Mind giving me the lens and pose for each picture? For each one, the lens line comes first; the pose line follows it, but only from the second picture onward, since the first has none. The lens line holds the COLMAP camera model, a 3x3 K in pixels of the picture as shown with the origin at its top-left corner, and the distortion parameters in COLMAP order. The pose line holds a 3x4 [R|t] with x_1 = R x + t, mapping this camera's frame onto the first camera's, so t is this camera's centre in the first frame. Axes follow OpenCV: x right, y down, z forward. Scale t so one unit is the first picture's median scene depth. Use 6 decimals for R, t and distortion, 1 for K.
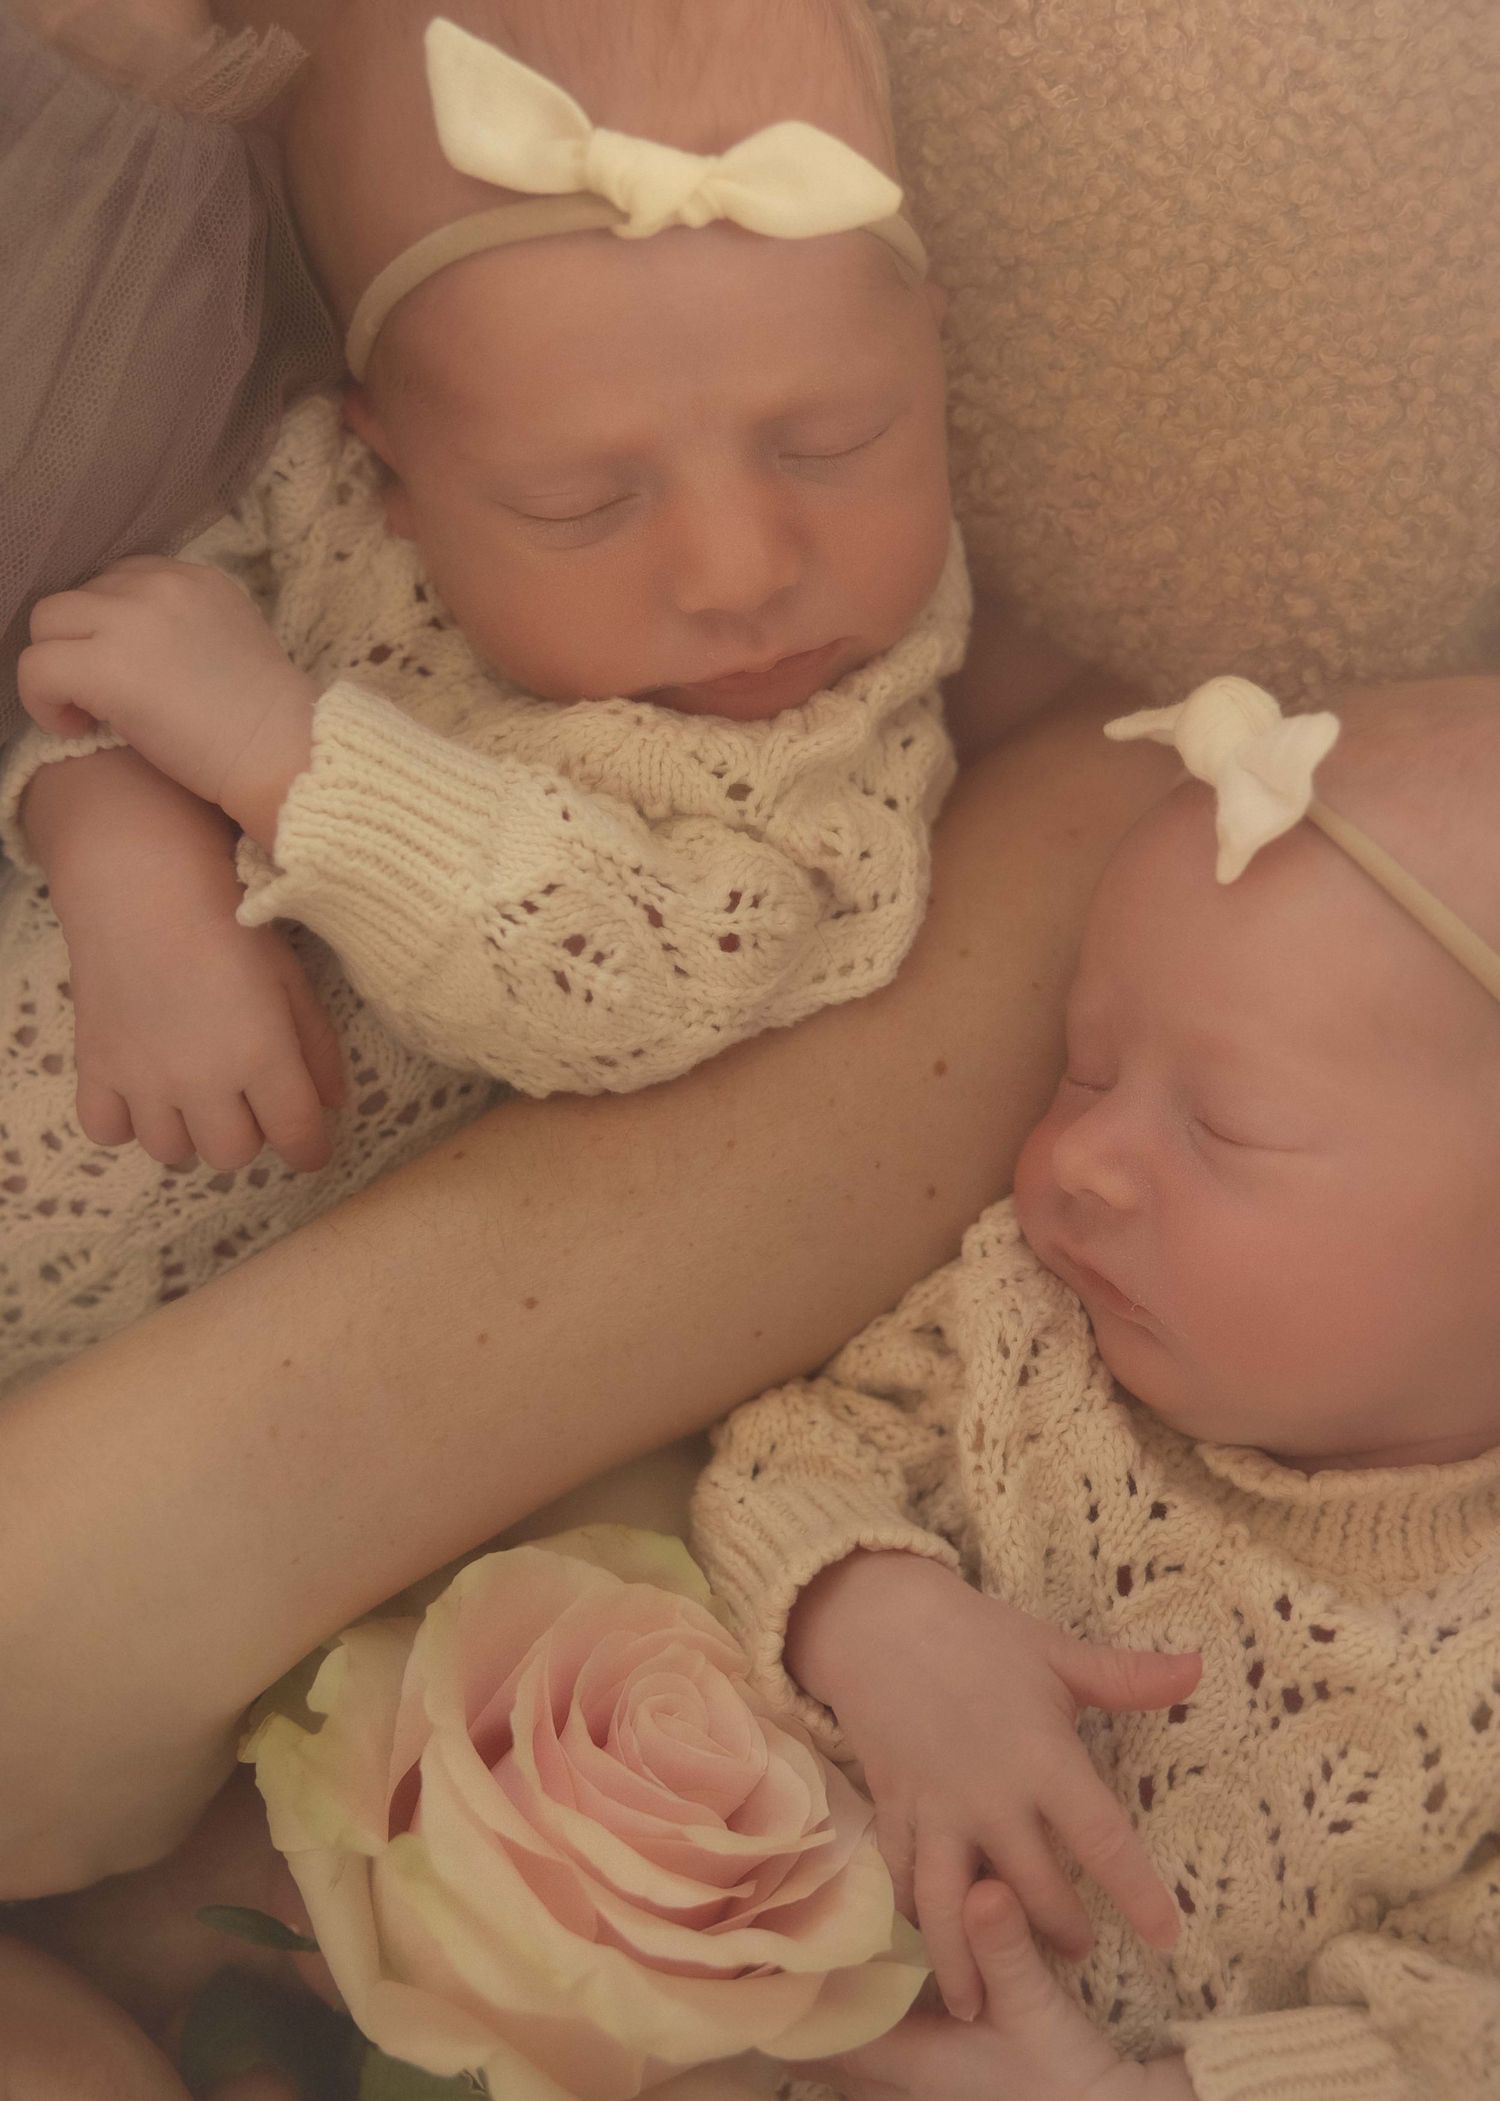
lens RADIAL K [[2024.8, 0, 750.0], [0, 2024.8, 1050.5], [0, 0, 1]] dist [-0.032581, -0.000822]
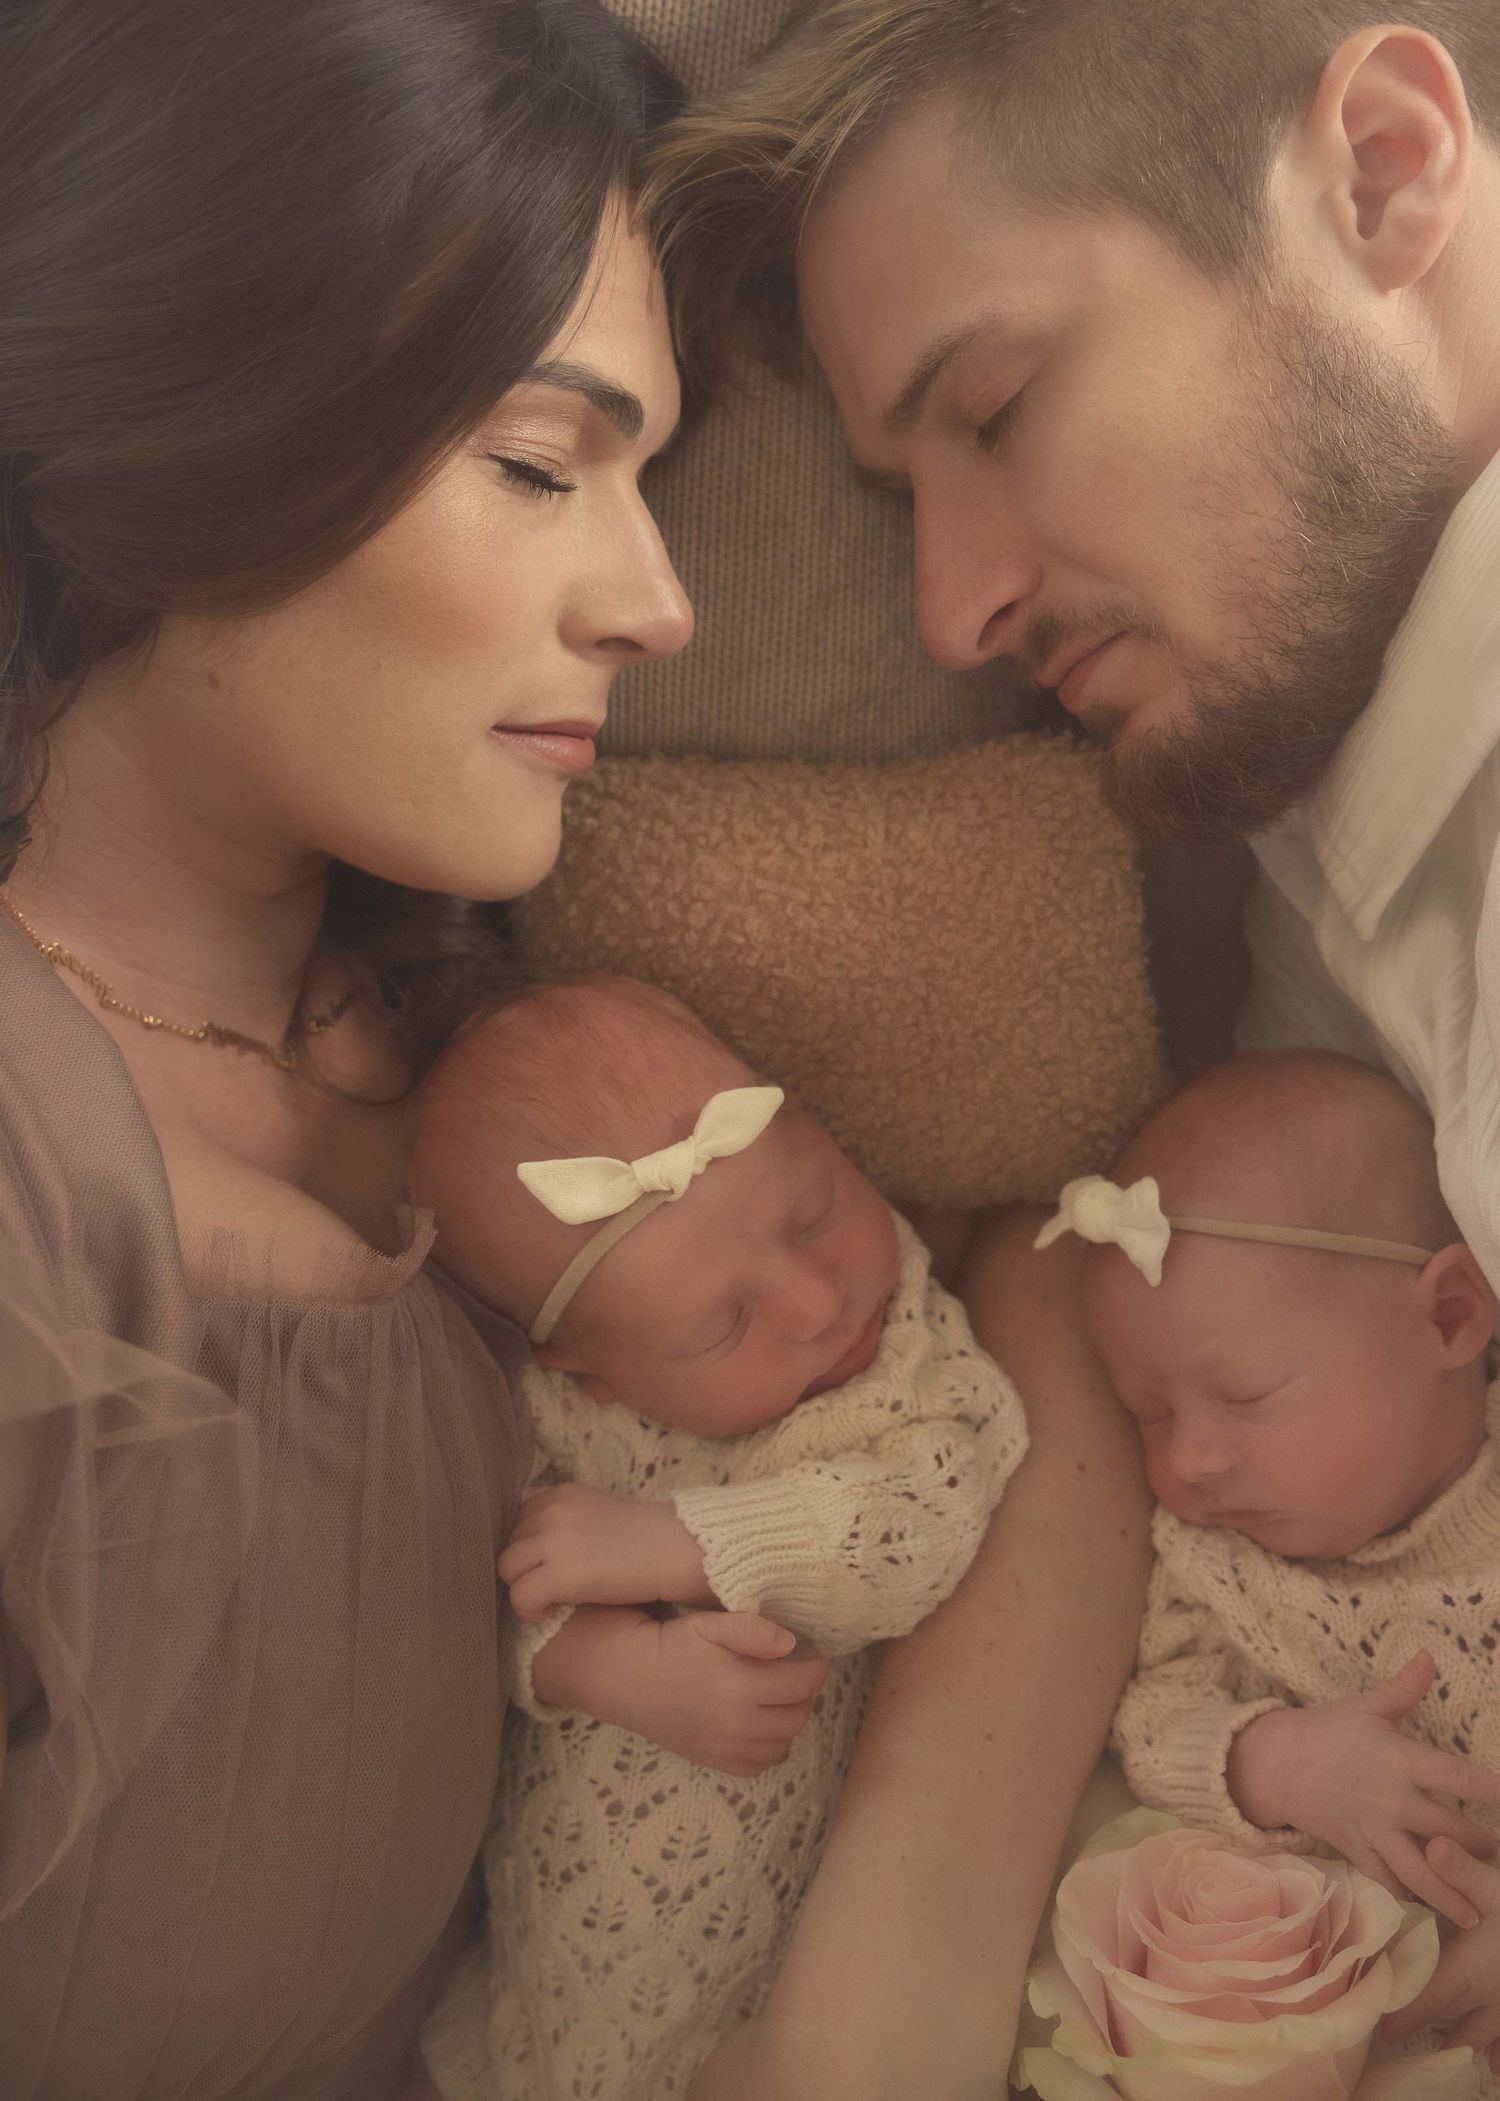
lens RADIAL K [[2283.2, 0, 750.0], [0, 2283.2, 1050.5], [0, 0, 1]] dist [-0.000934, -0.016316]
pose [[0.795632, -0.576065, 0.187399, -0.285553], [0.602897, 0.783147, -0.152300, -0.142475], [-0.059026, 0.234157, 0.970405, -0.903642]]
